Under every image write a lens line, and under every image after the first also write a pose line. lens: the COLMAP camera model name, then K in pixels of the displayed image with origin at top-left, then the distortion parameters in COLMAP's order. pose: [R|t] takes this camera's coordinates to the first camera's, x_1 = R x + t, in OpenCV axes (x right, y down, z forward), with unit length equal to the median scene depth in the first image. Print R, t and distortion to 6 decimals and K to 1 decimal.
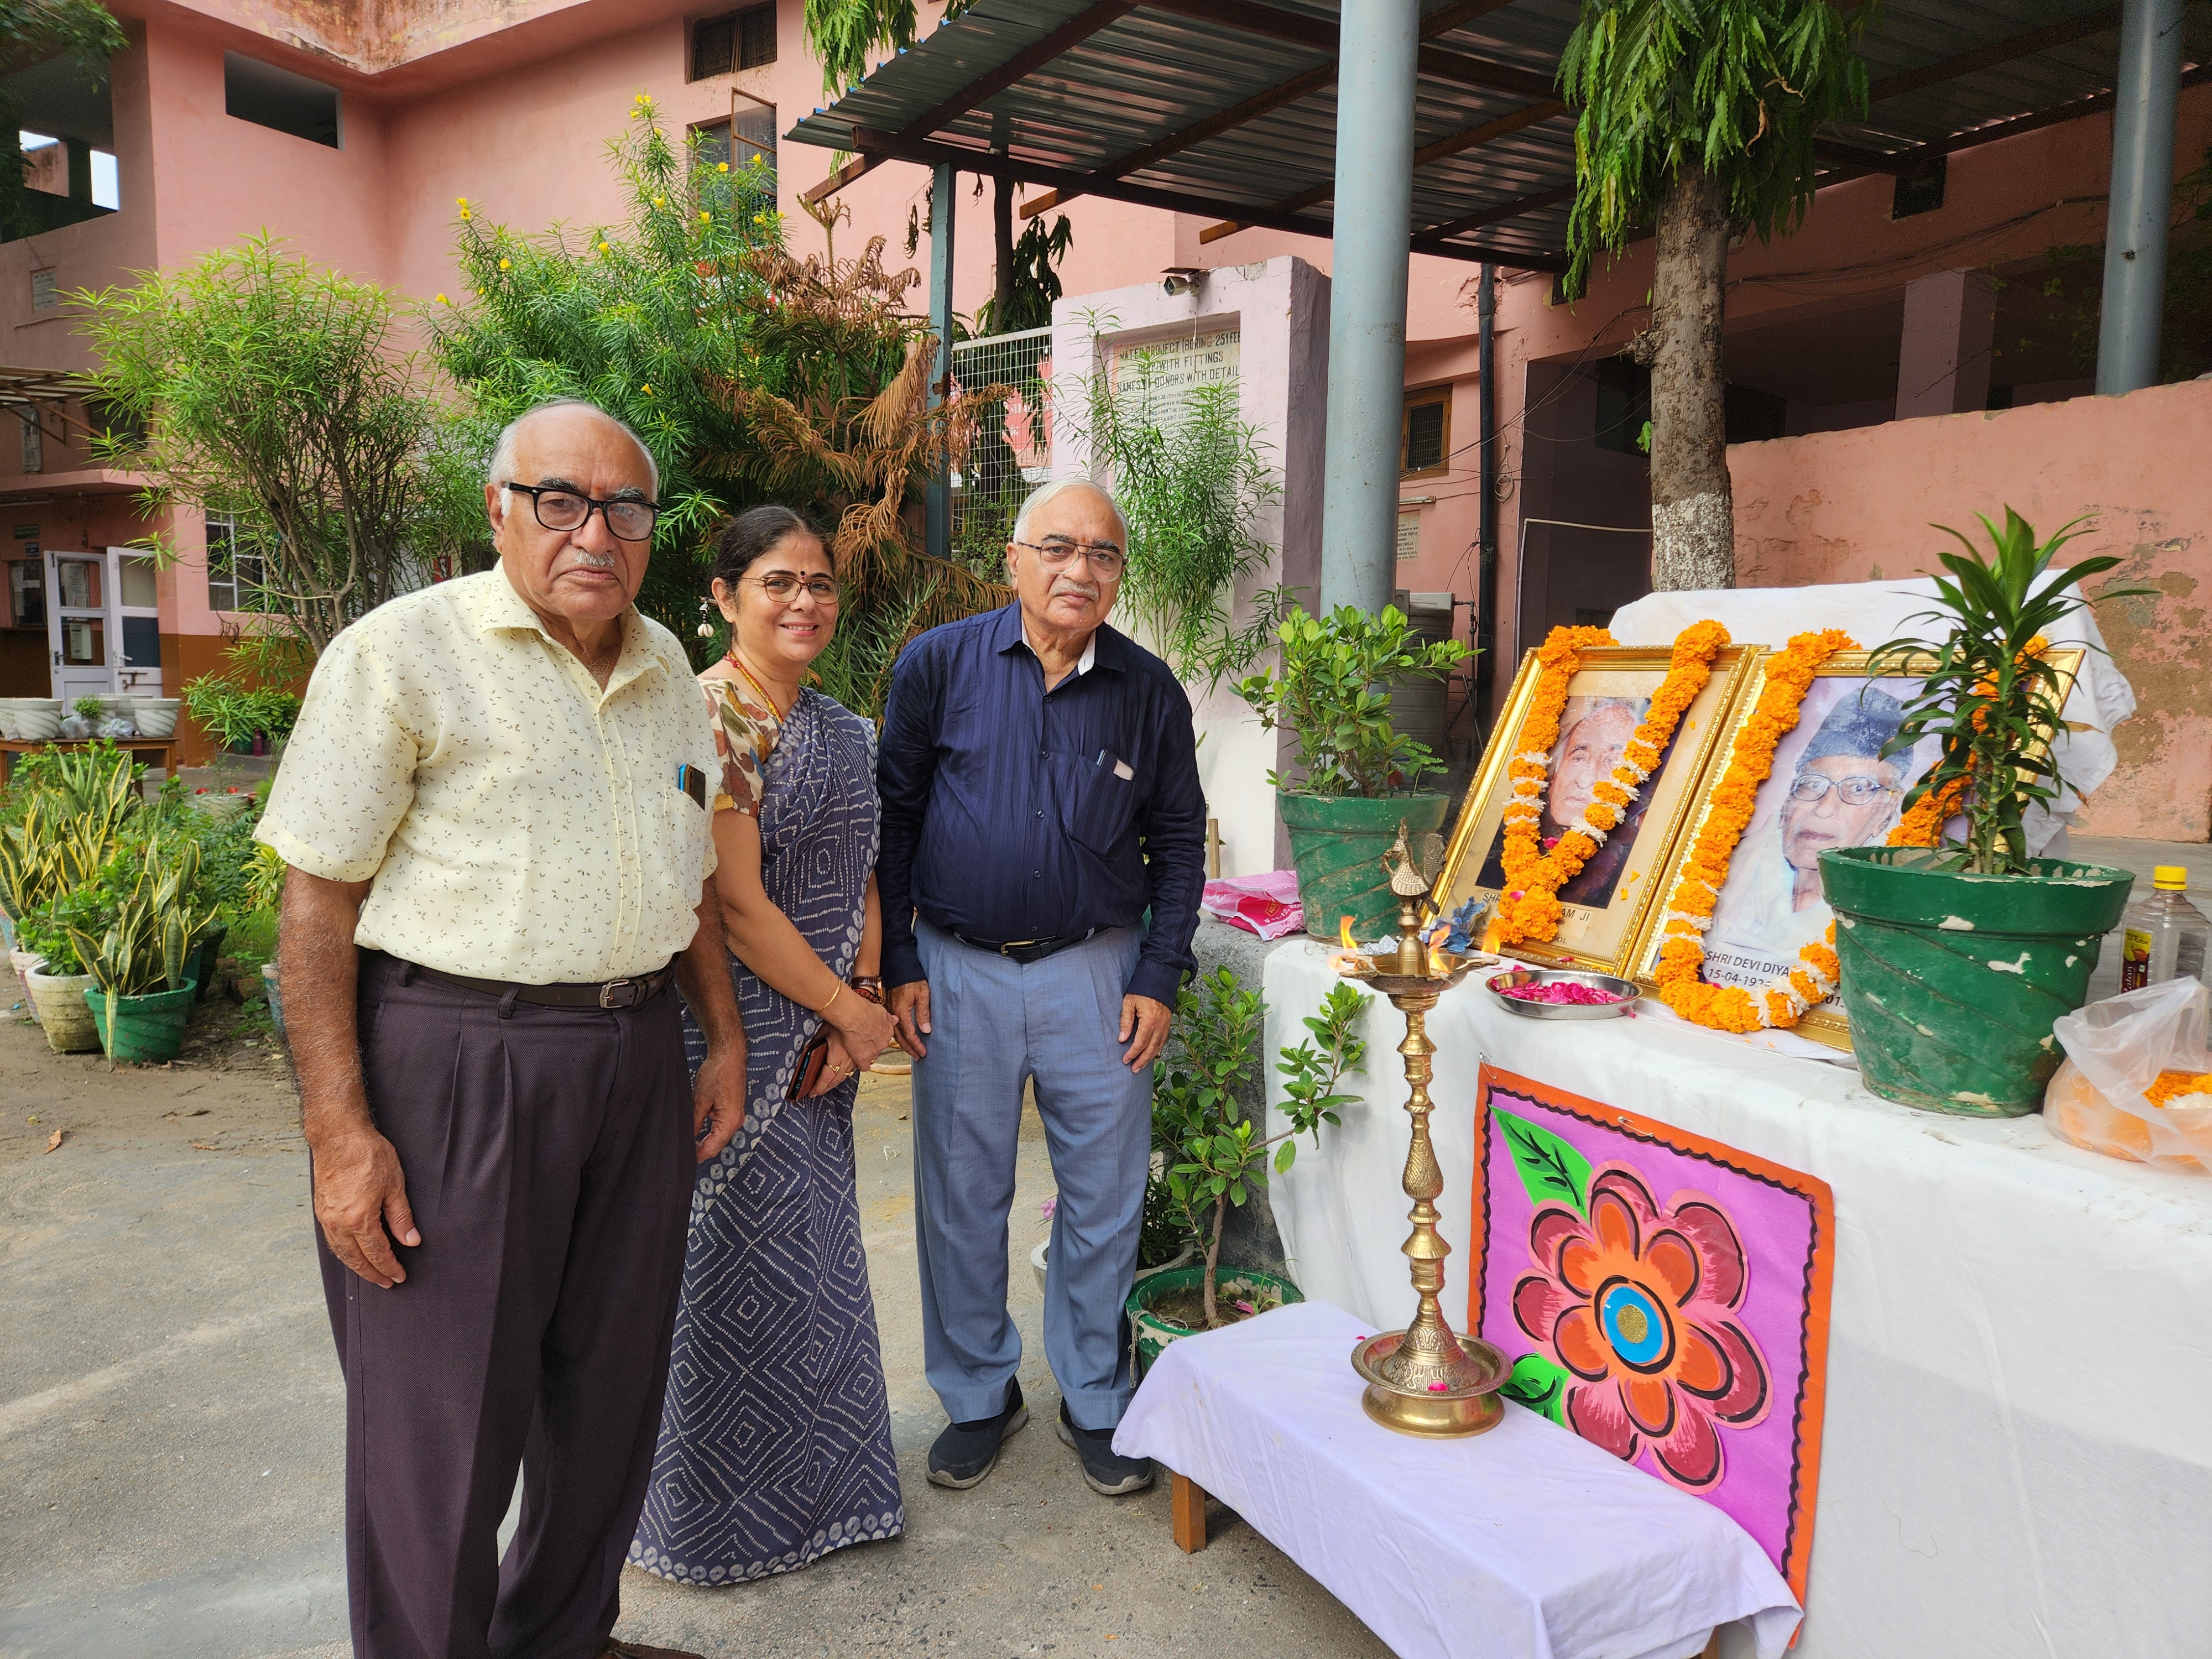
lens RADIAL K [[1564.5, 0, 1106.0], [0, 1564.5, 829.5], [0, 0, 1]] dist [0.083691, -0.095230]
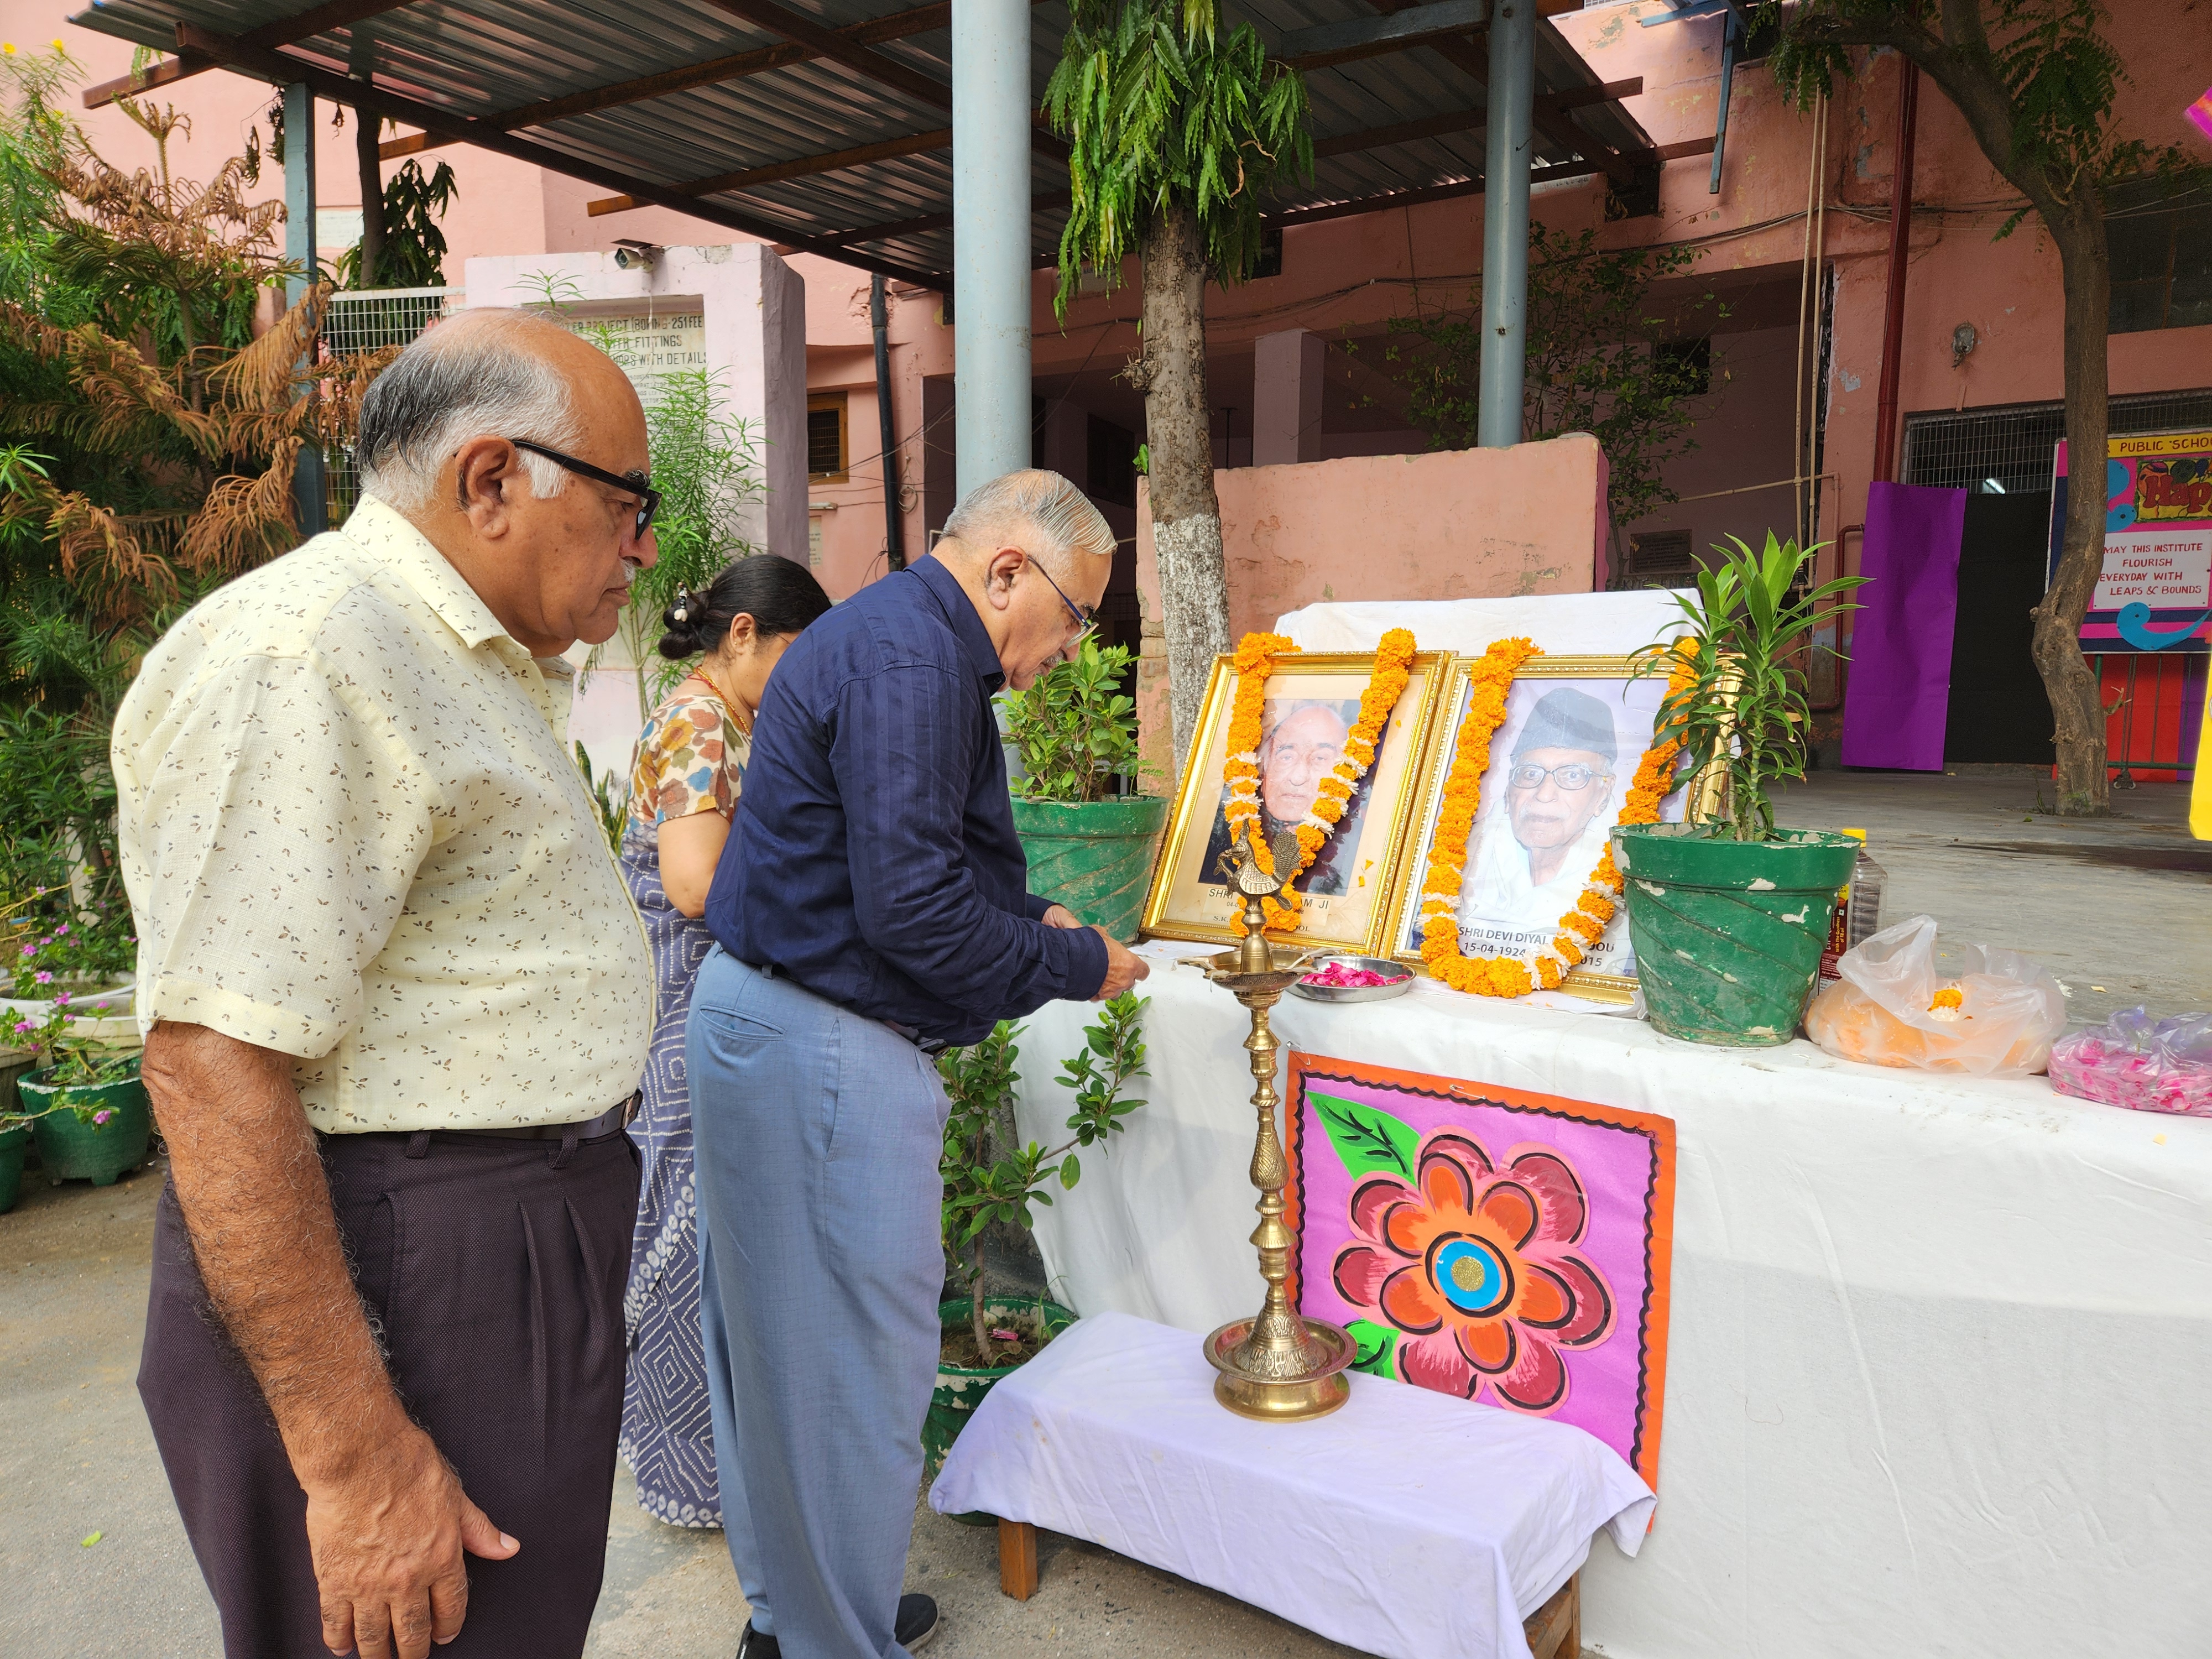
lens RADIAL K [[1564.5, 0, 1106.0], [0, 1564.5, 829.5], [0, 0, 1]] dist [0.083691, -0.095230]
pose [[0.891893, -0.046259, 0.449875, -0.320783], [0.048690, 0.998795, 0.006173, -0.009779], [-0.449619, 0.016398, 0.893070, 0.124464]]
